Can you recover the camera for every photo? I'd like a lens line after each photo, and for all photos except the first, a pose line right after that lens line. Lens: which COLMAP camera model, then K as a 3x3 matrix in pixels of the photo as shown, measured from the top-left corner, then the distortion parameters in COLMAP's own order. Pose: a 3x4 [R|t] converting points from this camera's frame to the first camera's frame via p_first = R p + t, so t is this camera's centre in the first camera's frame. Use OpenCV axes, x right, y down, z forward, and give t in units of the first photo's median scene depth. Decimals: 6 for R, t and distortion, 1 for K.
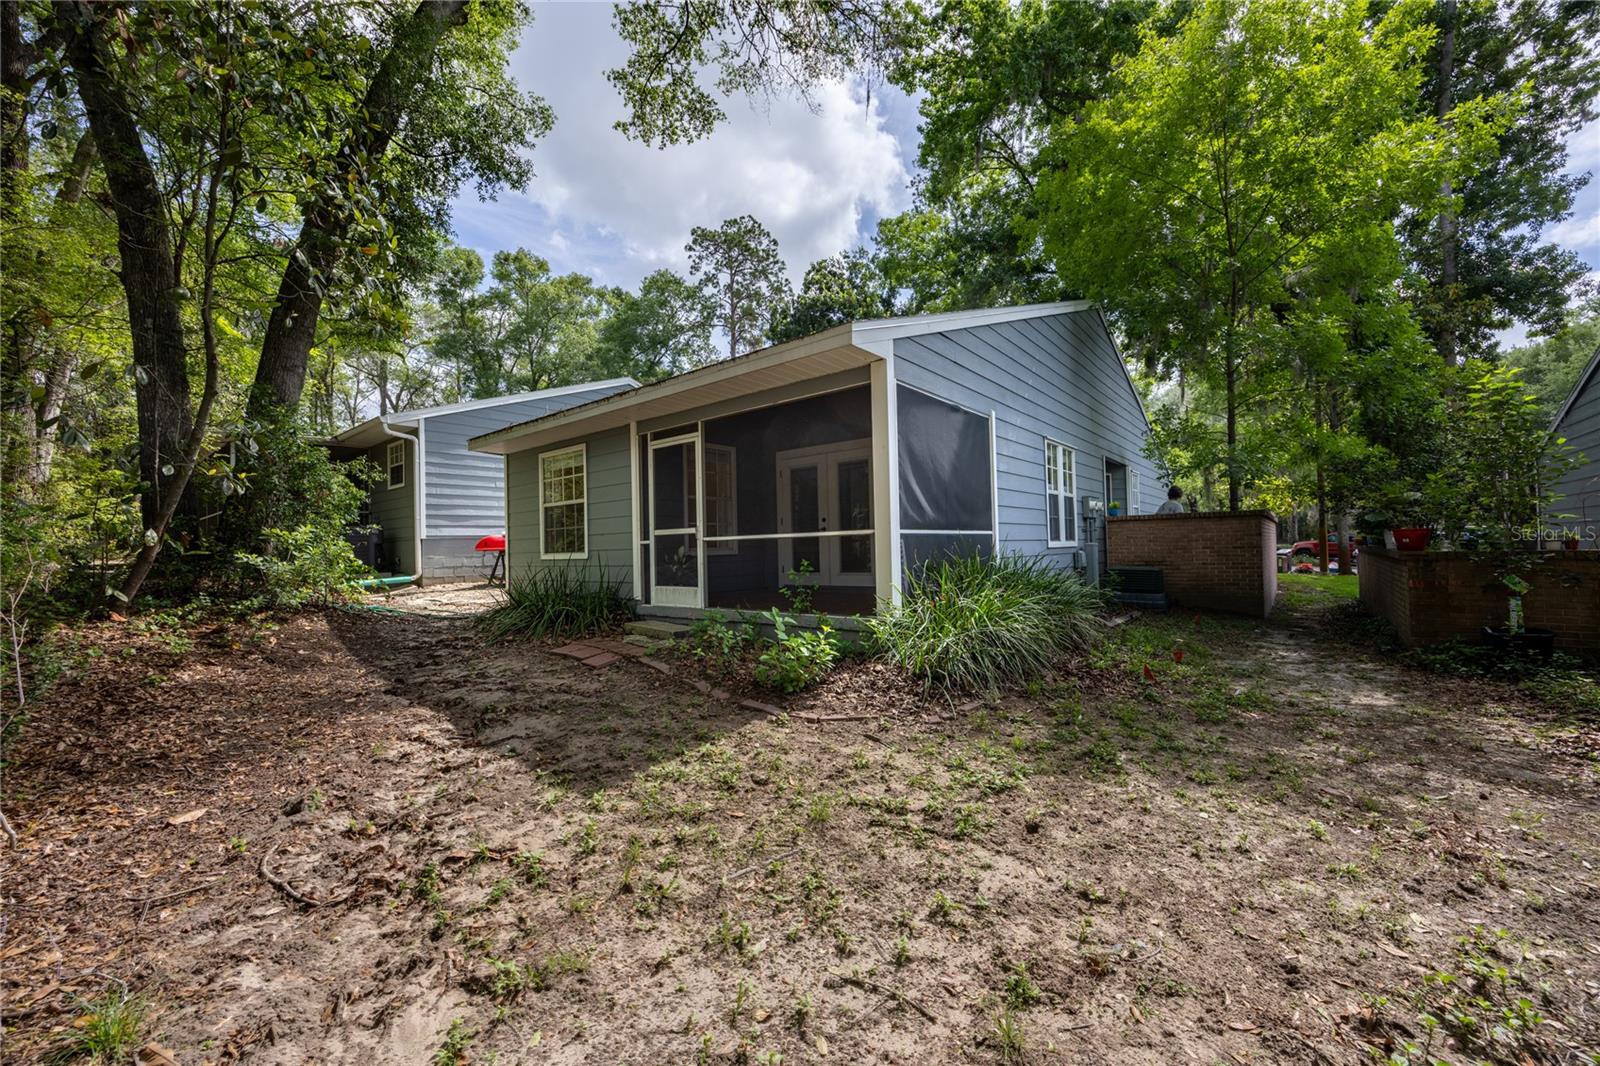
lens RADIAL K [[585.9, 0, 803.3], [0, 585.9, 528.8], [0, 0, 1]] dist [-0.001208, -0.000045]
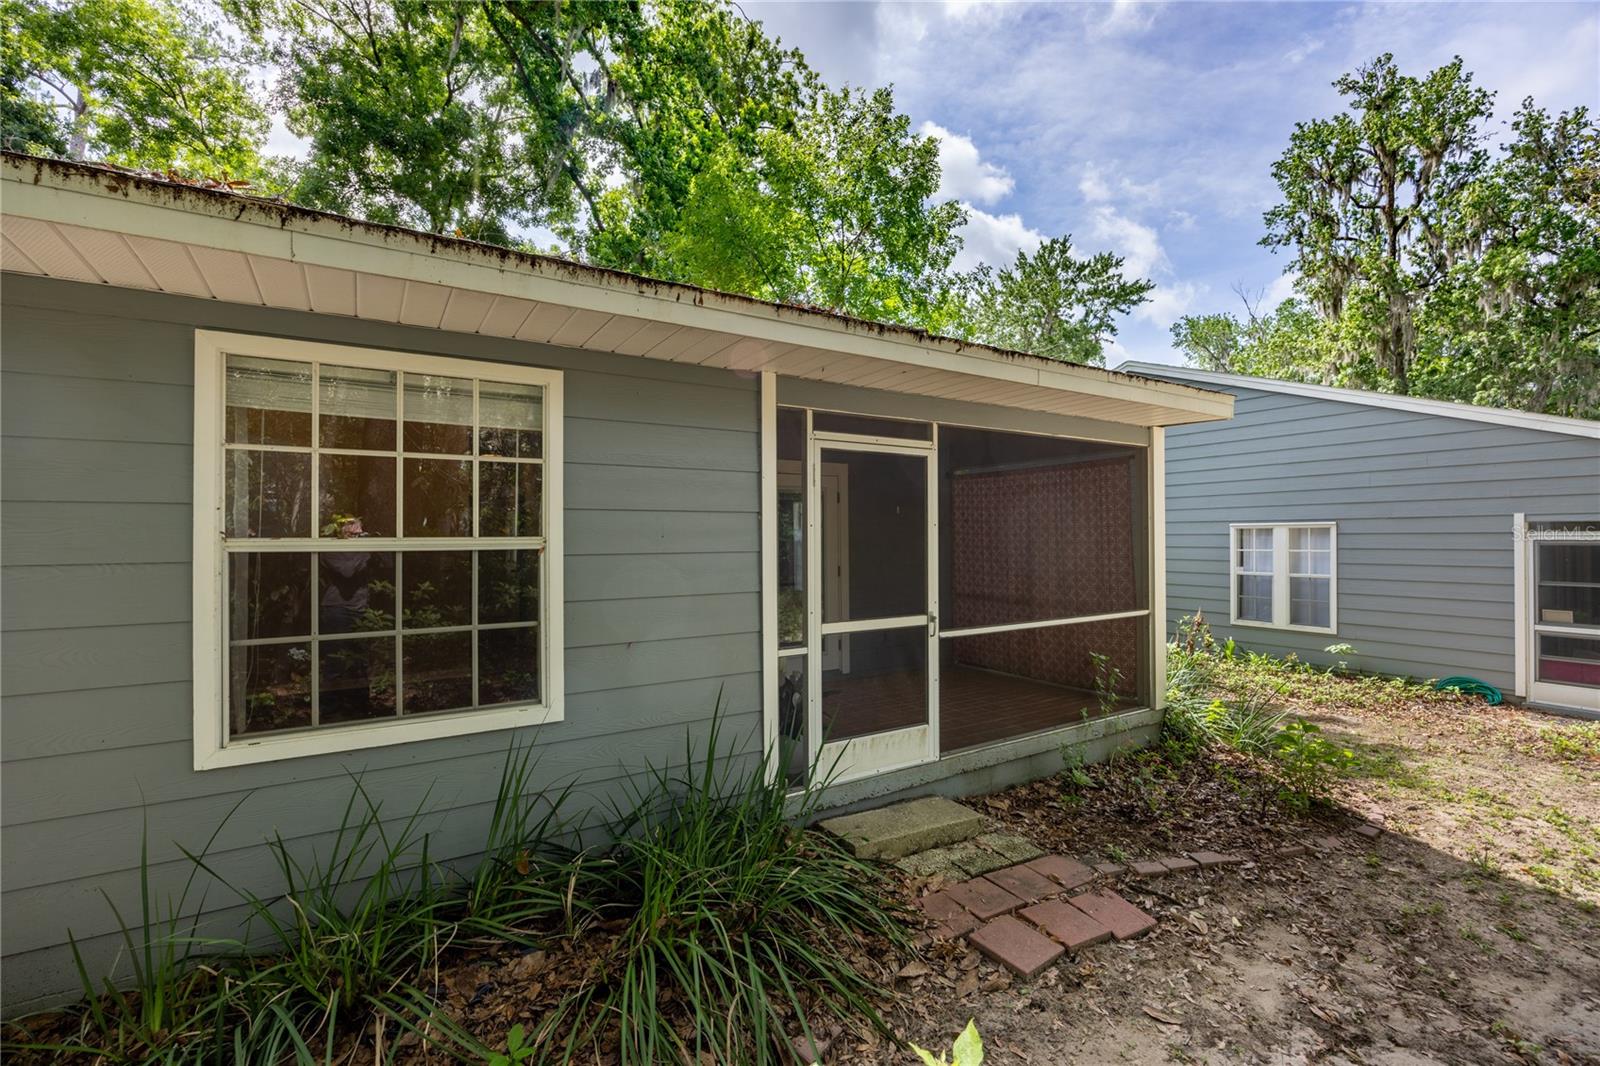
lens RADIAL K [[688.6, 0, 796.0], [0, 688.6, 521.4], [0, 0, 1]] dist [-0.011985, -0.000423]
pose [[0.344013, 0.043040, 0.937978, -0.753174], [-0.030643, 0.998931, -0.034598, -0.057017], [-0.938465, -0.016840, 0.344965, 0.810361]]
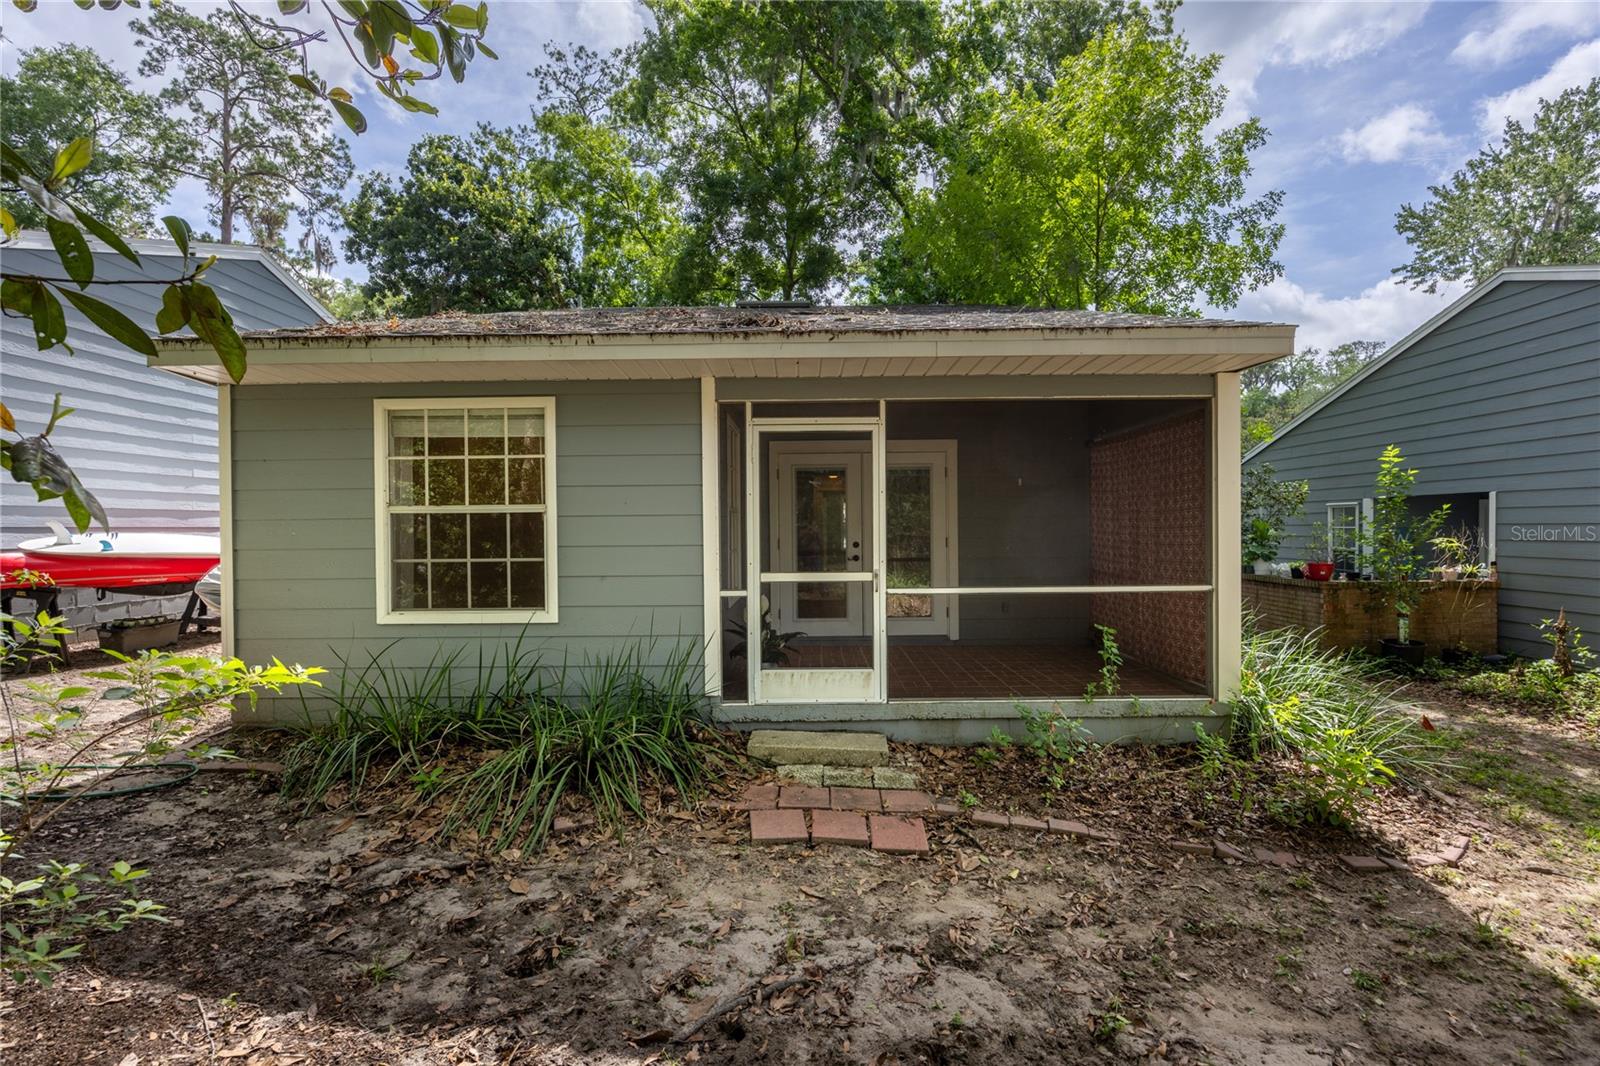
lens RADIAL K [[688.6, 0, 796.0], [0, 688.6, 521.4], [0, 0, 1]] dist [-0.011985, -0.000423]
pose [[0.790839, 0.021717, 0.611638, -0.623848], [-0.028755, 0.999585, 0.001688, -0.048997], [-0.611348, -0.018923, 0.791136, 0.432548]]
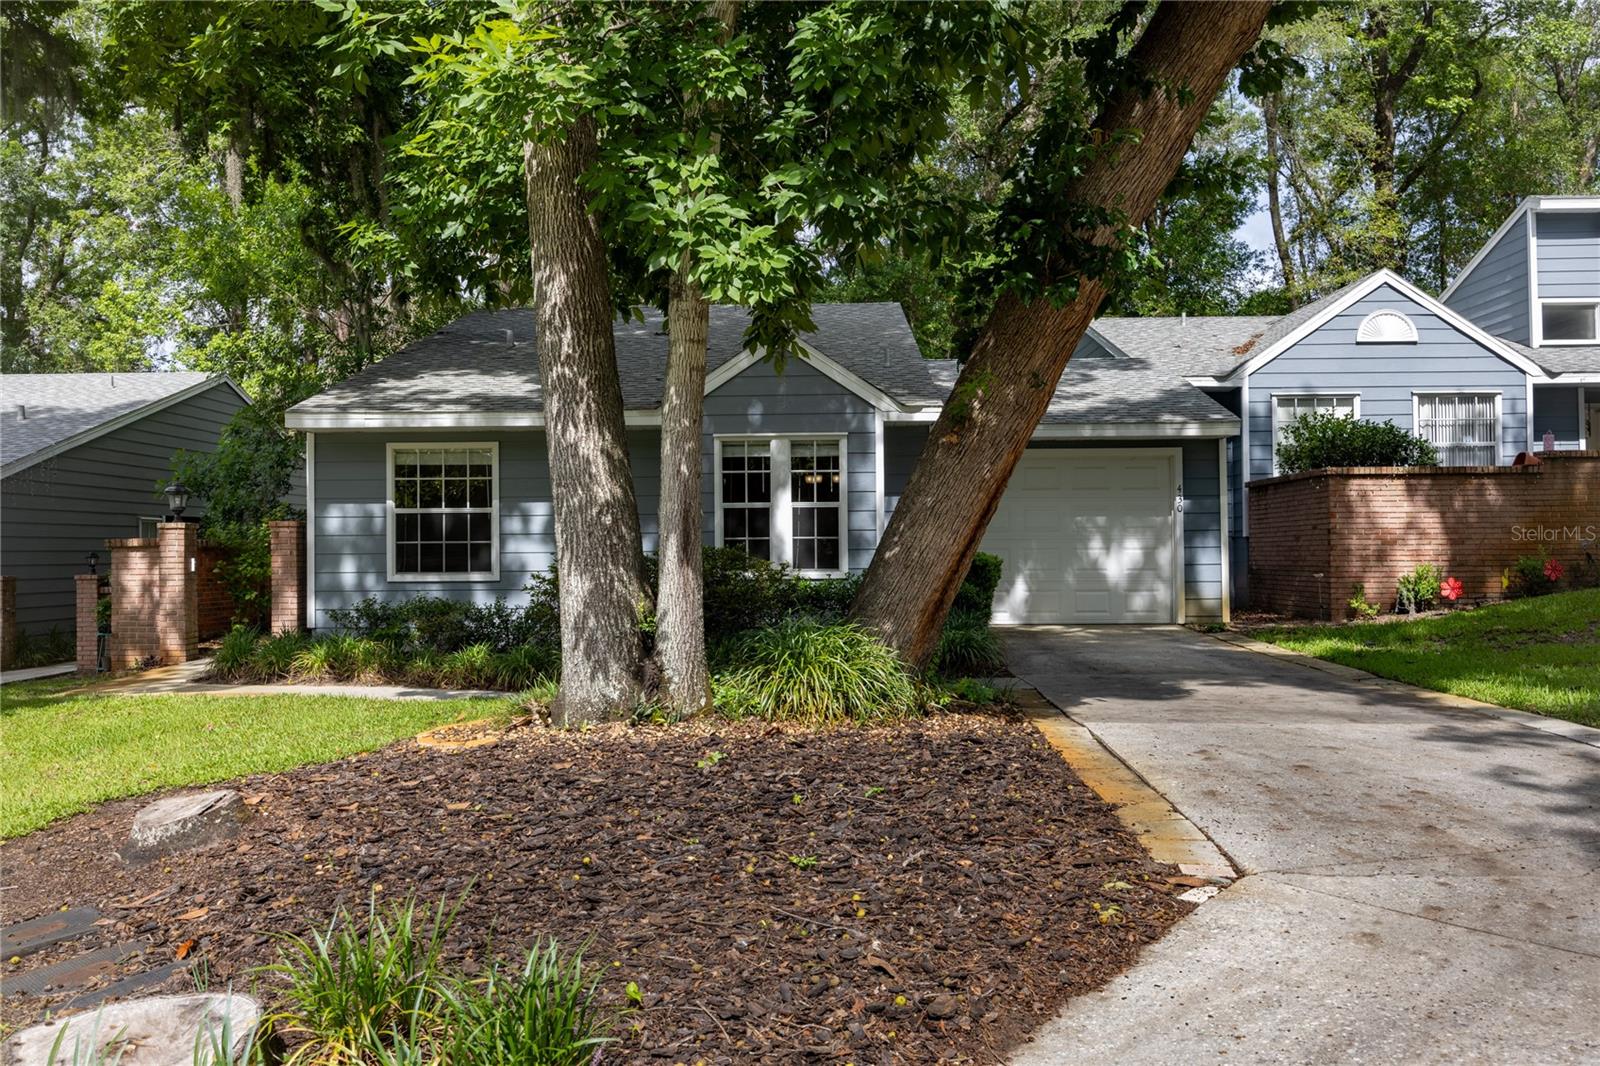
lens RADIAL K [[1300.5, 0, 800.0], [0, 1300.5, 533.0], [0, 0, 1]] dist [0.000027, 0.000570]
pose [[0.793795, 0.033874, 0.607242, -1.256795], [-0.030939, 0.999404, -0.015307, -0.001547], [-0.607399, -0.006637, 0.794370, -0.794573]]
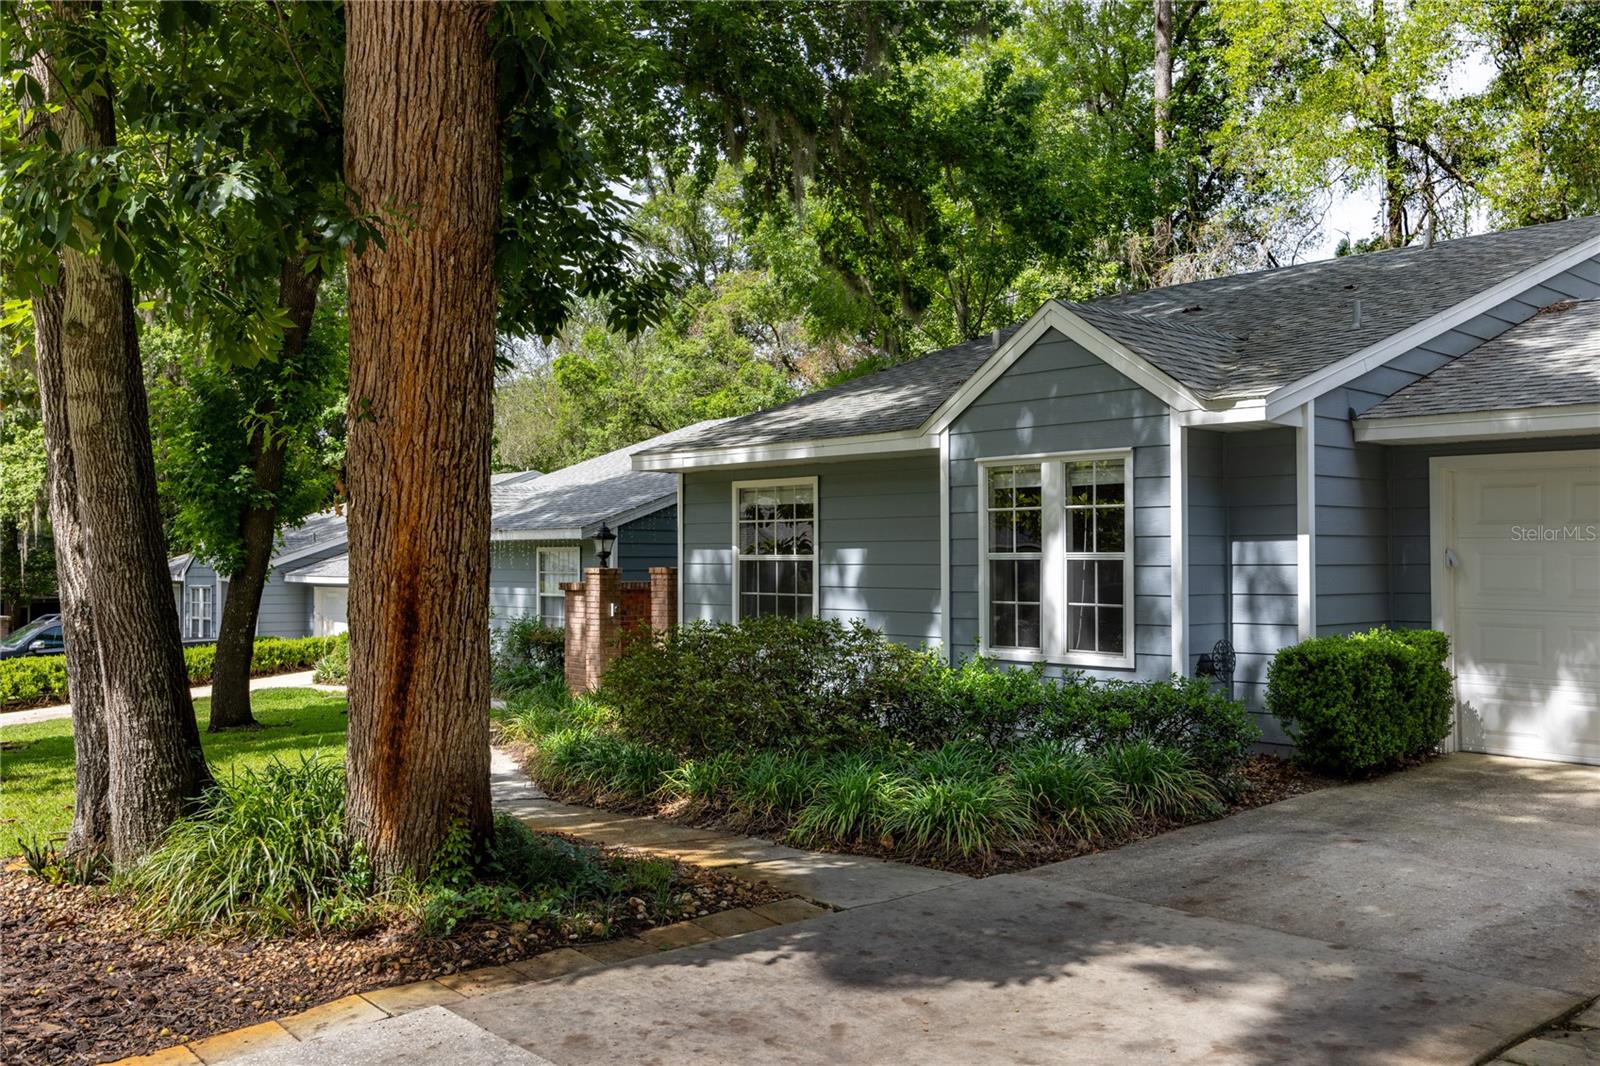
lens RADIAL K [[1415.0, 0, 799.5], [0, 1415.0, 525.9], [0, 0, 1]] dist [0.000047, 0.011686]
pose [[0.986673, 0.029931, -0.159940, -0.135430], [-0.029861, 0.999550, 0.002837, -0.099046], [0.159953, 0.001977, 0.987123, -0.723570]]
